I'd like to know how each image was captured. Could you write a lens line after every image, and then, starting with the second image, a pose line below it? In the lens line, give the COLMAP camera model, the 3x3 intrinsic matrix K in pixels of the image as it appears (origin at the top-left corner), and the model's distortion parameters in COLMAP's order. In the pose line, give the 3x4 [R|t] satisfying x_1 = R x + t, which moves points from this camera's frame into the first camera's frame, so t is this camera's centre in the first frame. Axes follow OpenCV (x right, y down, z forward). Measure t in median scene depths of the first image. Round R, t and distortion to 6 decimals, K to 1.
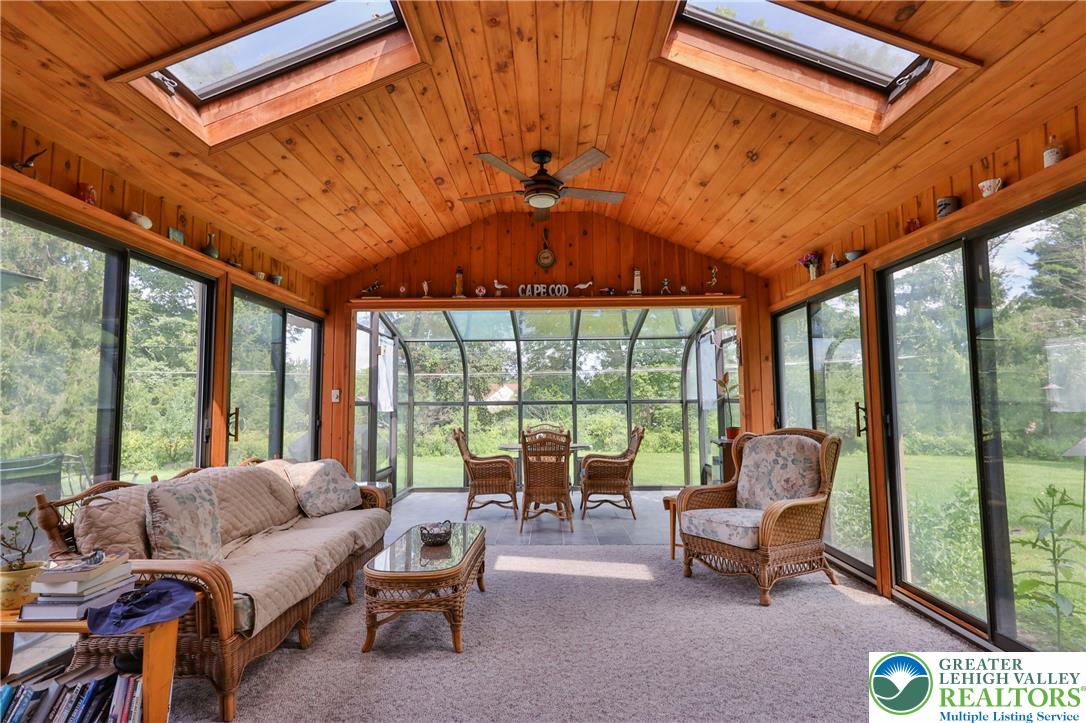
lens RADIAL K [[530.6, 0, 543.8], [0, 530.6, 360.8], [0, 0, 1]] dist [0.000910, -0.000243]
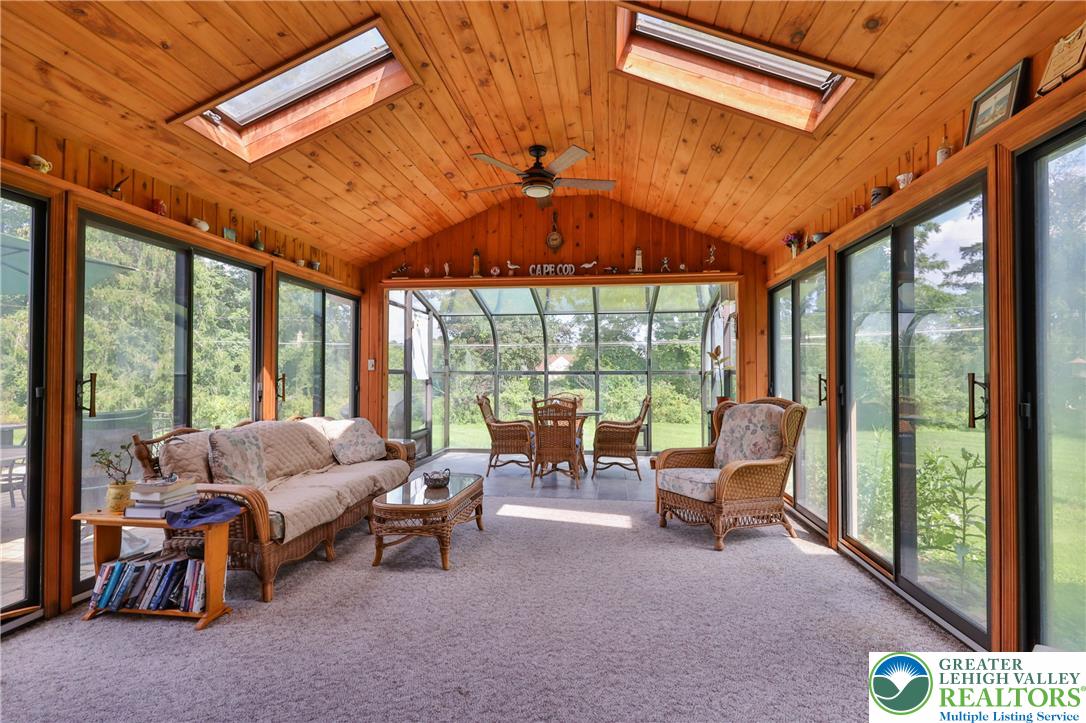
lens RADIAL K [[530.6, 0, 542.4], [0, 530.6, 361.4], [0, 0, 1]] dist [0.000910, -0.000243]
pose [[0.993632, 0.006675, -0.112474, 0.157213], [-0.000307, 0.998400, 0.056545, -0.009366], [0.112672, -0.056151, 0.992044, -0.145717]]
